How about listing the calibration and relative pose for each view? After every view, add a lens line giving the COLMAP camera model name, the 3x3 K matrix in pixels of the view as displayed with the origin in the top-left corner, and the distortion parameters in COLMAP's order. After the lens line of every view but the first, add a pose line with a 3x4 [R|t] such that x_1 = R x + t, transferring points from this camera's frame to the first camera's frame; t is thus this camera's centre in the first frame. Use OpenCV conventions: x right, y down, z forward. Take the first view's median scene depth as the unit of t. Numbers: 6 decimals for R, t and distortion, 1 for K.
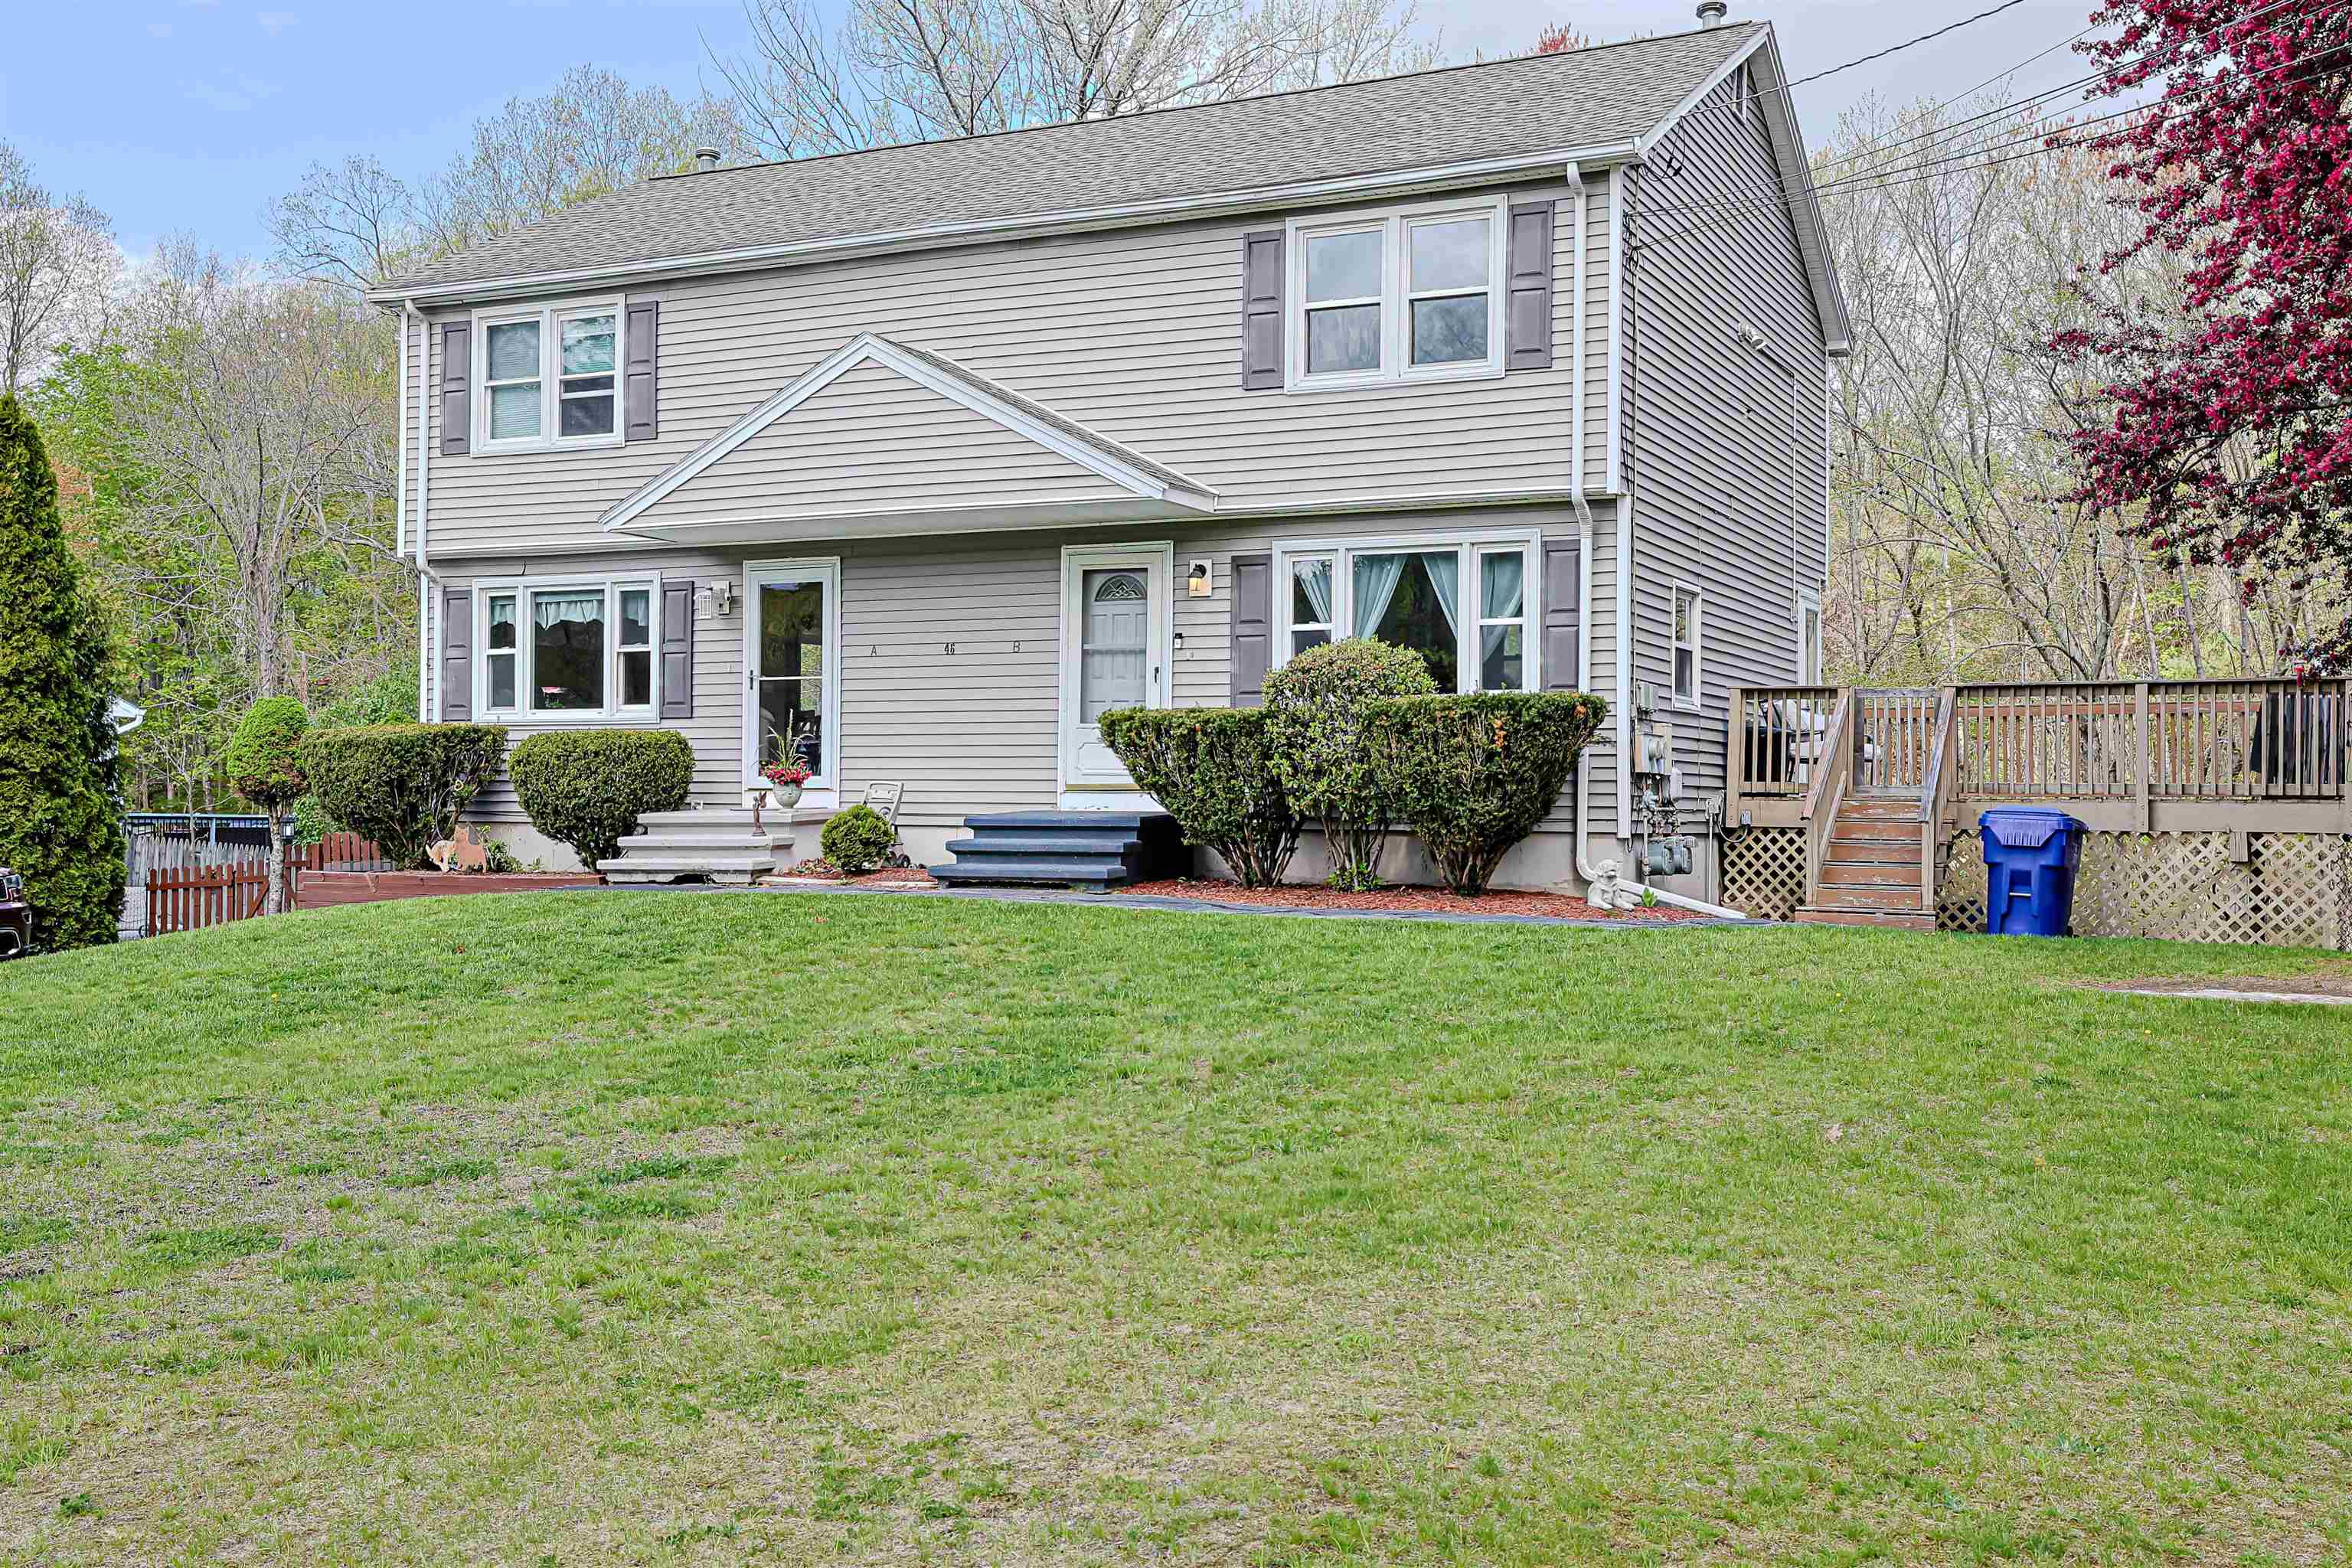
lens RADIAL K [[2398.8, 0, 1173.0], [0, 2398.8, 752.4], [0, 0, 1]] dist [0.024010, 0.100347]
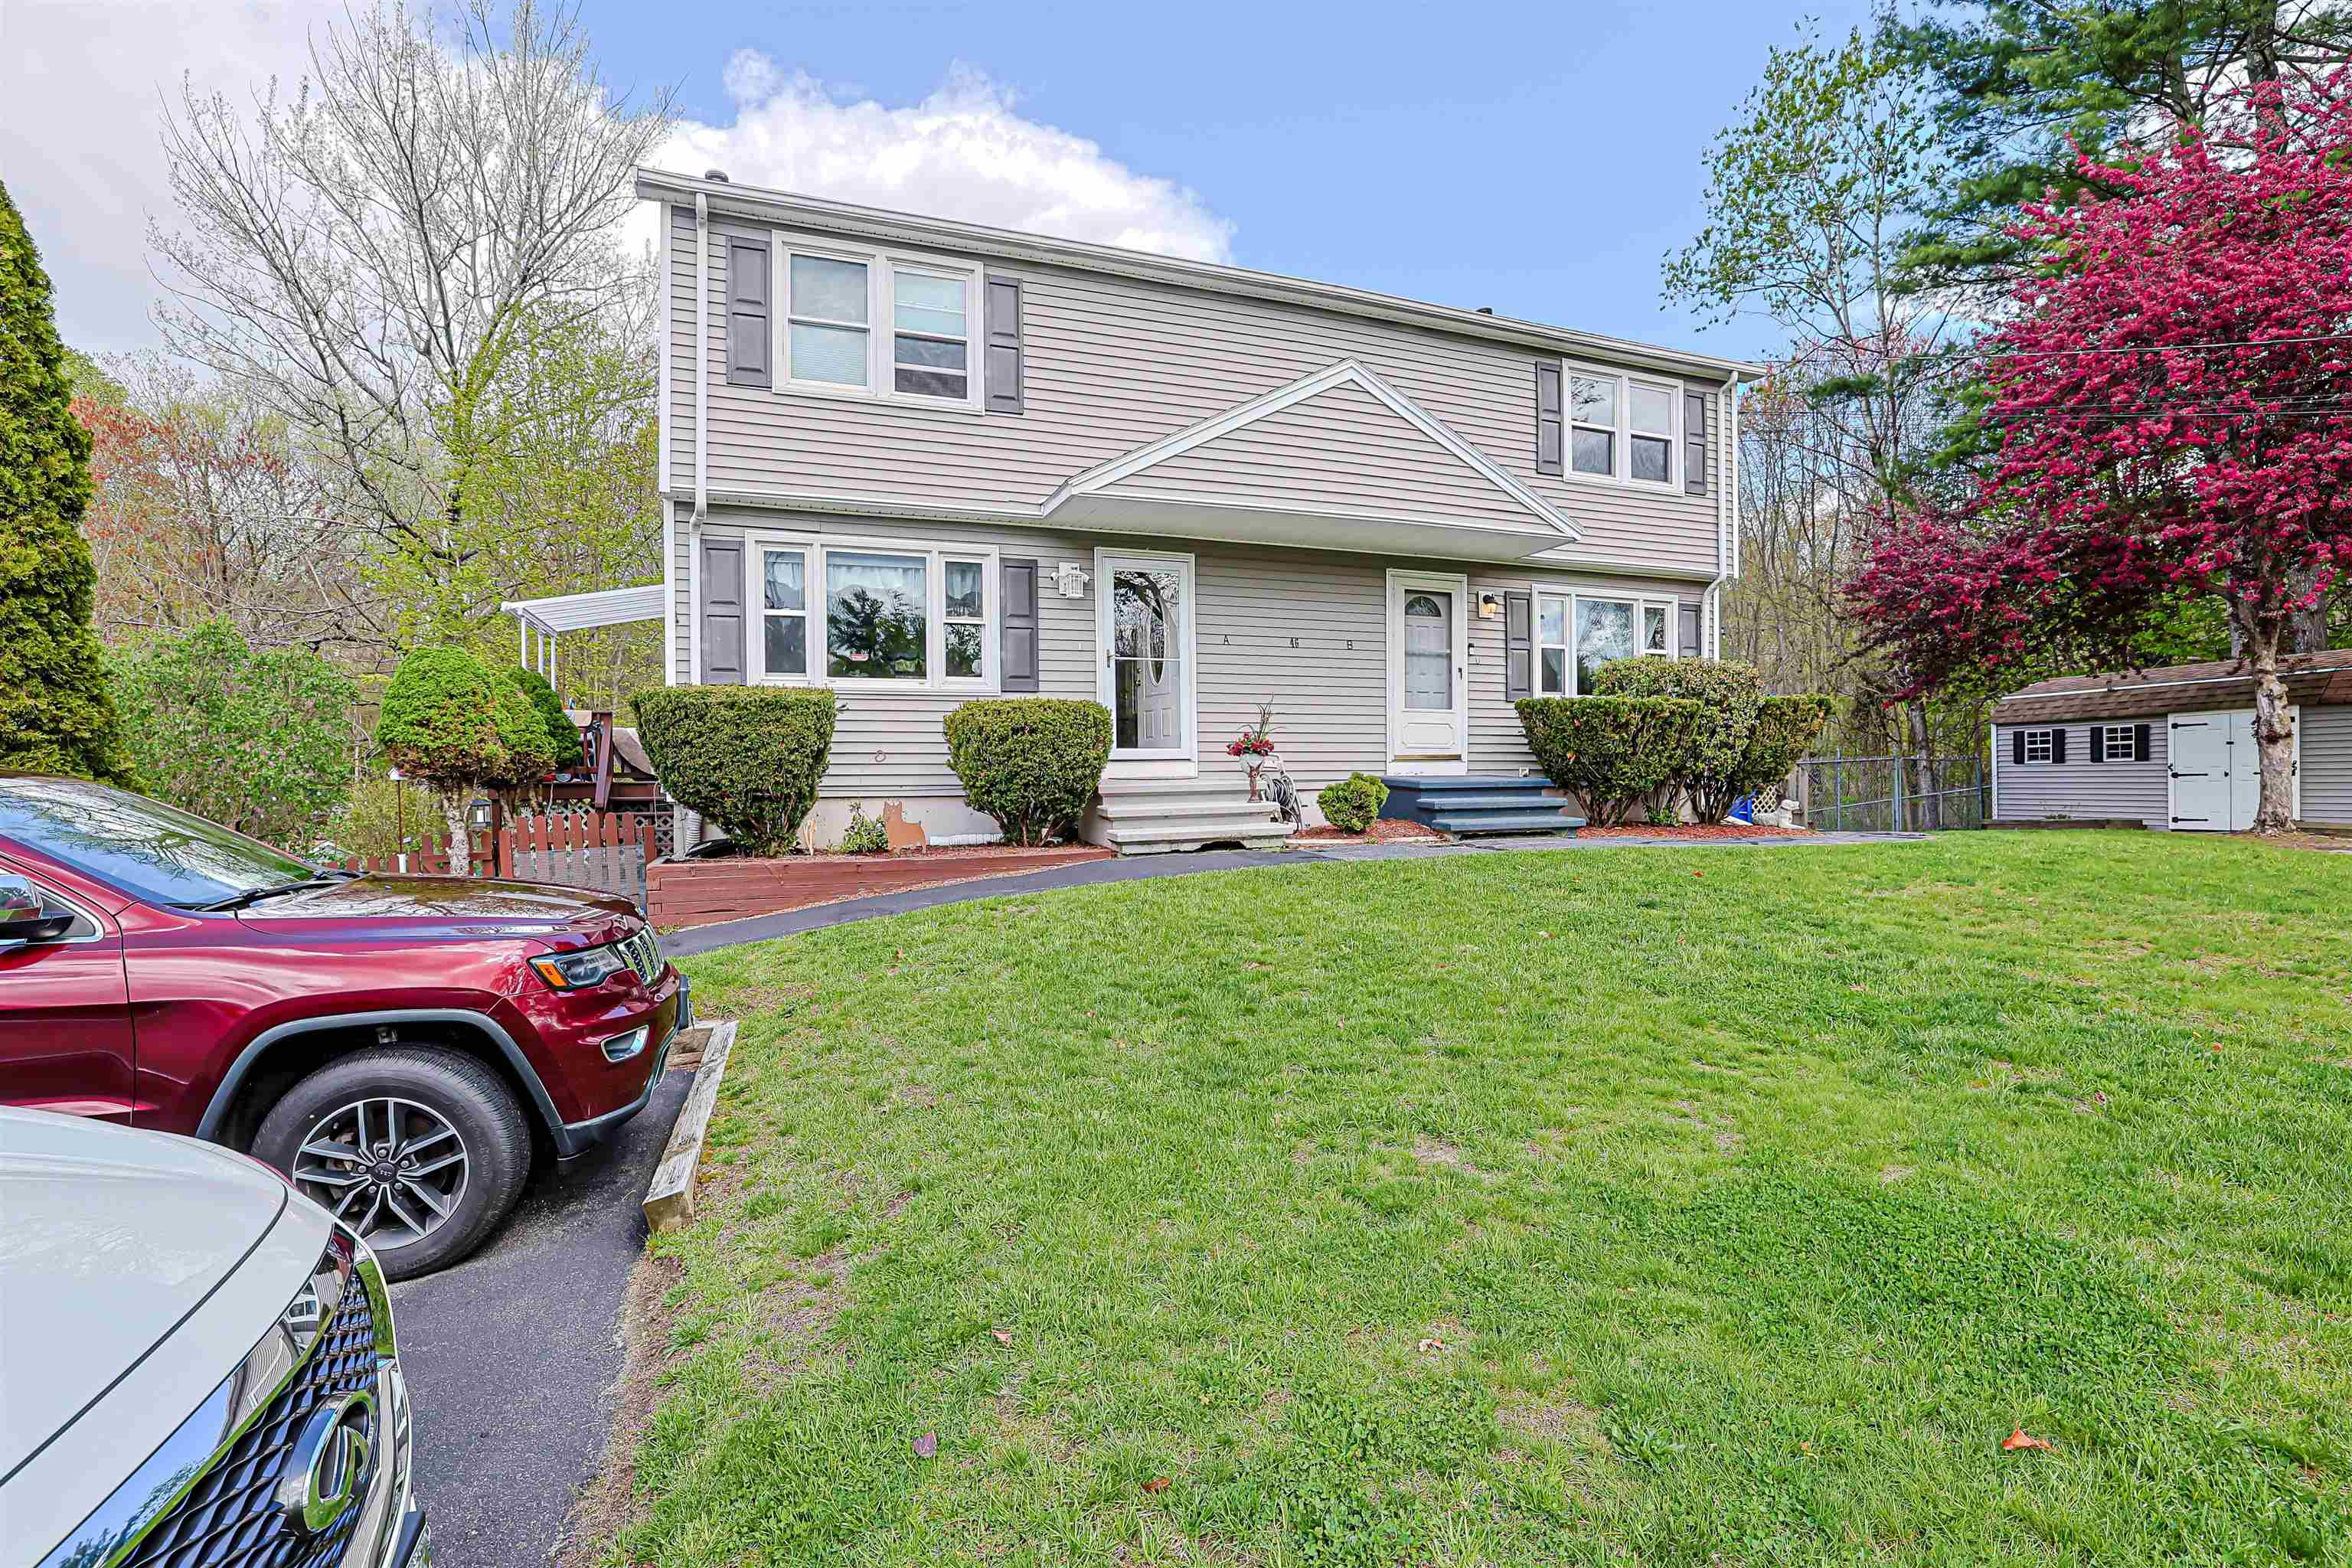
lens RADIAL K [[1085.2, 0, 1173.9], [0, 1085.2, 781.9], [0, 0, 1]] dist [-0.053367, 0.021046]
pose [[0.672980, -0.015705, 0.739494, -0.553039], [-0.003125, 0.999705, 0.024075, 0.013972], [-0.739654, -0.018513, 0.672732, 0.699085]]
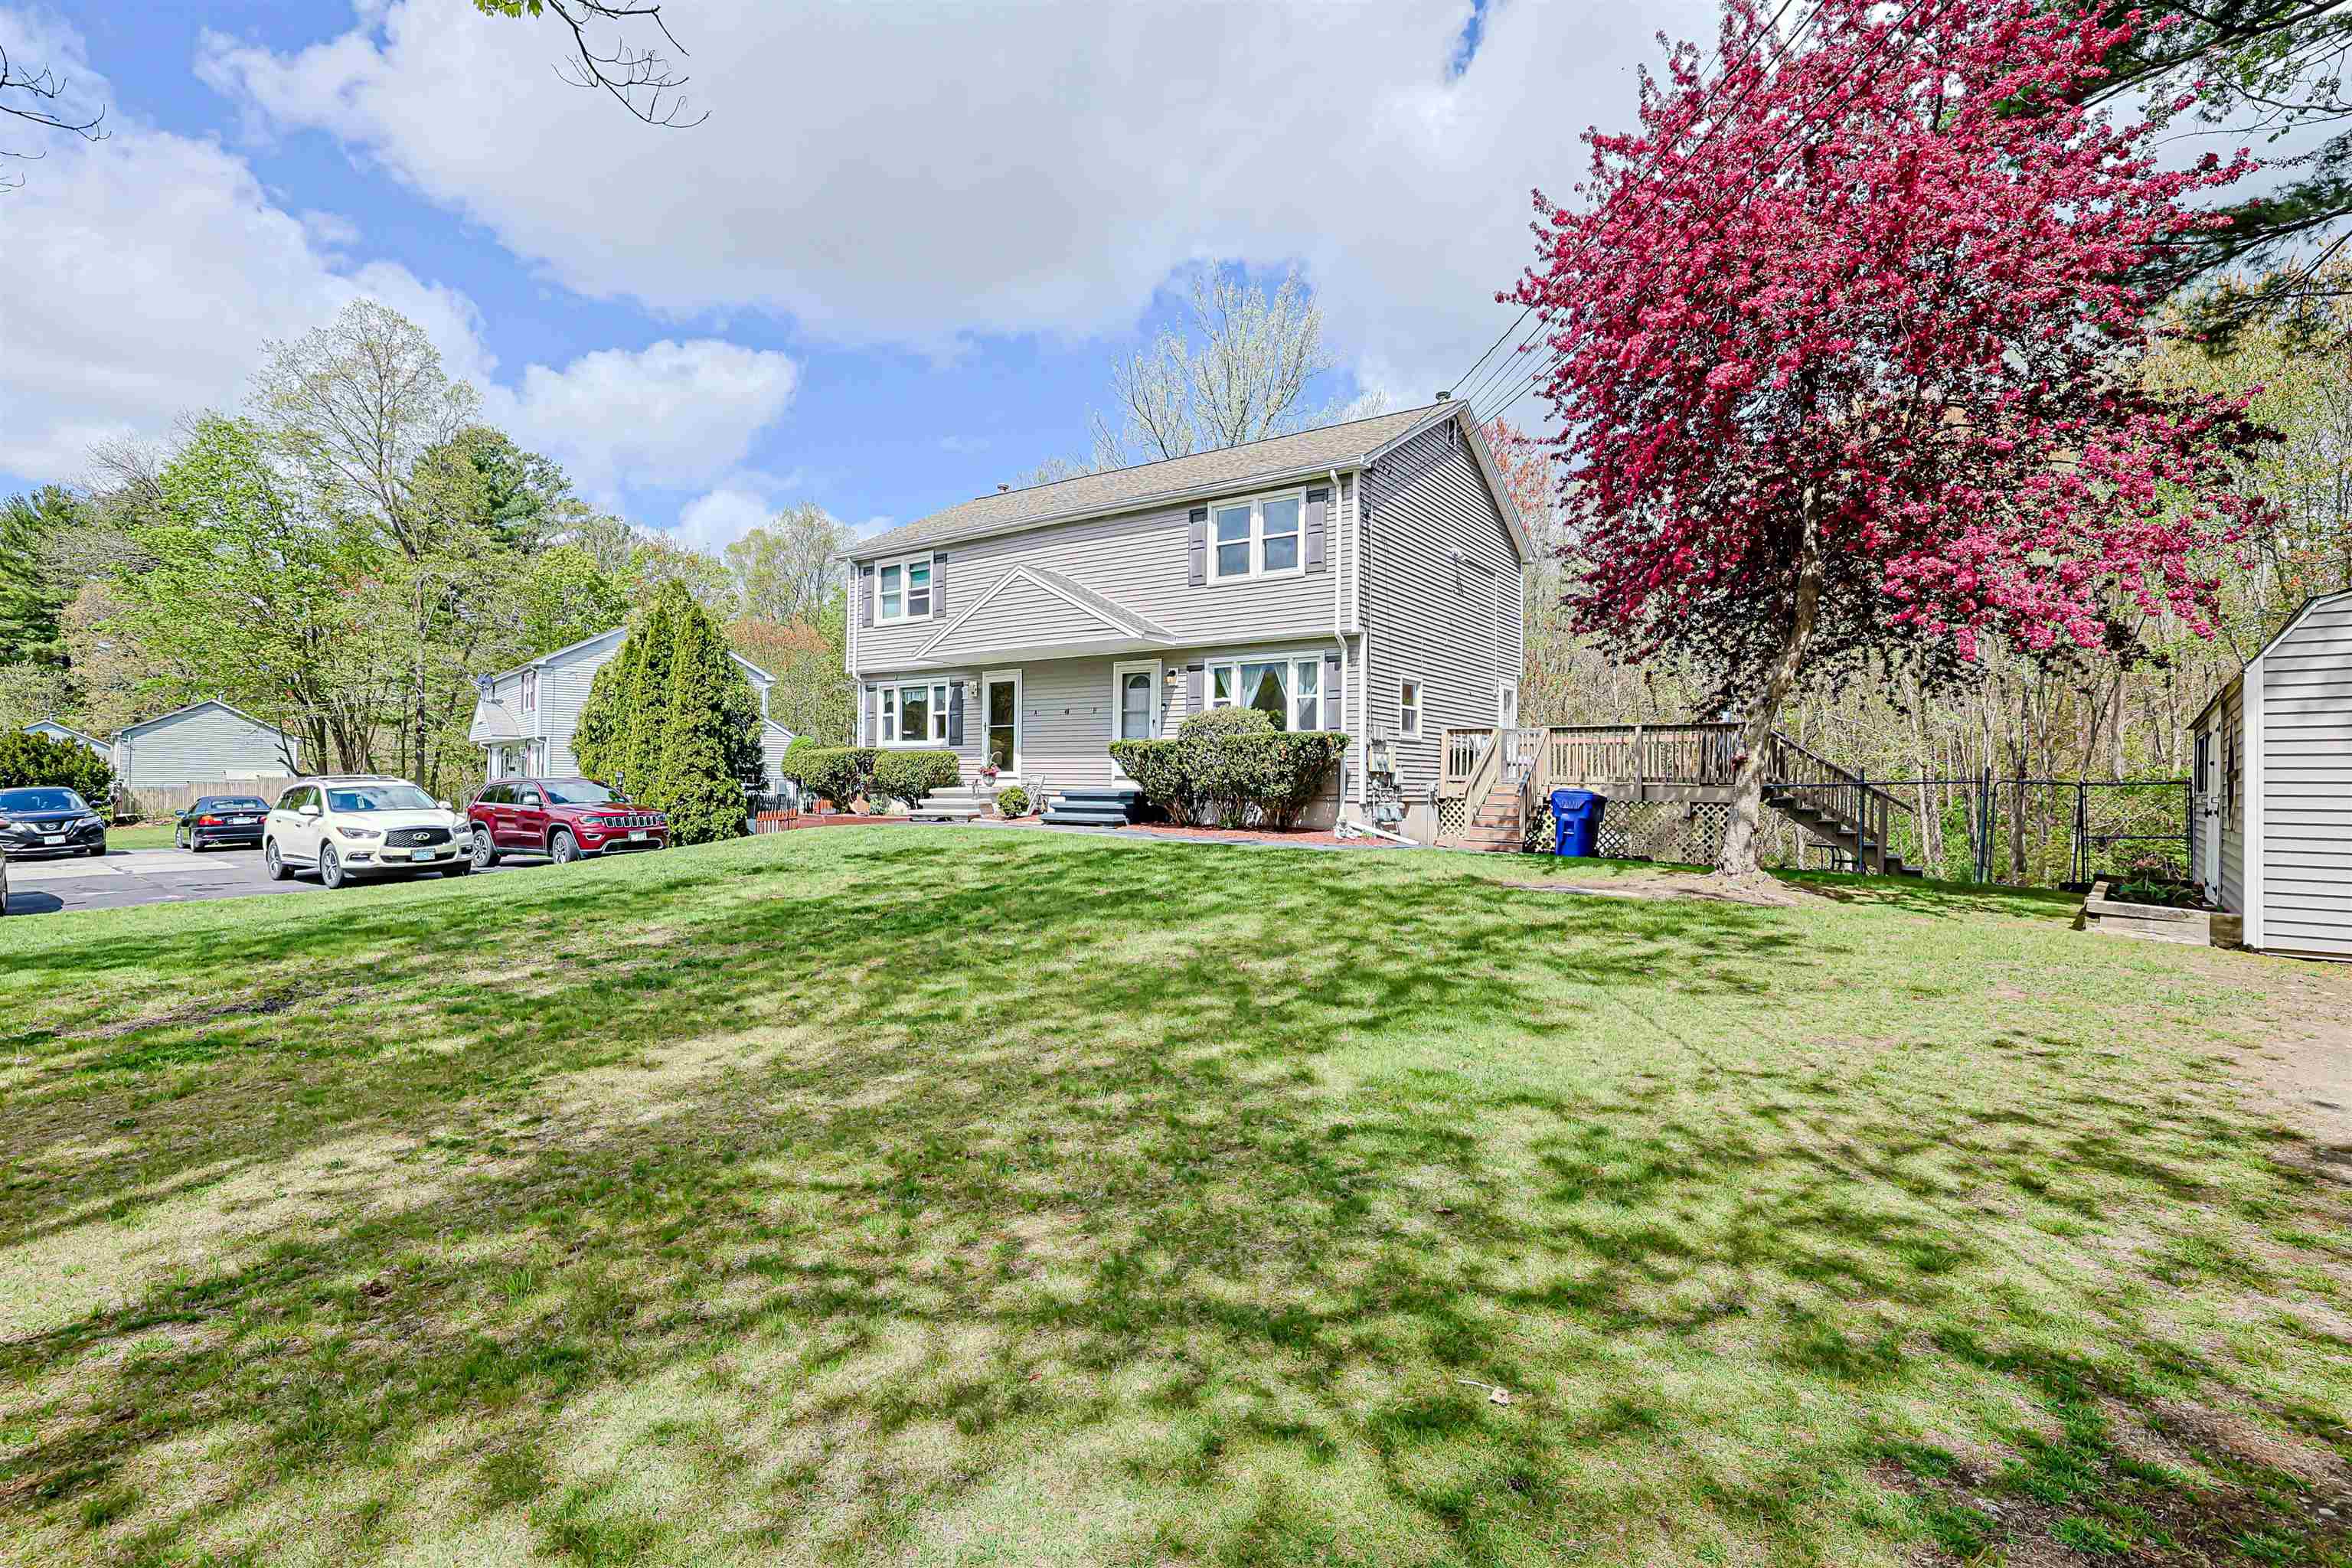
lens RADIAL K [[1085.2, 0, 1173.9], [0, 1085.2, 781.9], [0, 0, 1]] dist [-0.053367, 0.021046]
pose [[0.986861, 0.002806, -0.161550, 0.160288], [0.000699, 0.999766, 0.021634, -0.002167], [0.161573, -0.021463, 0.986627, 0.069454]]
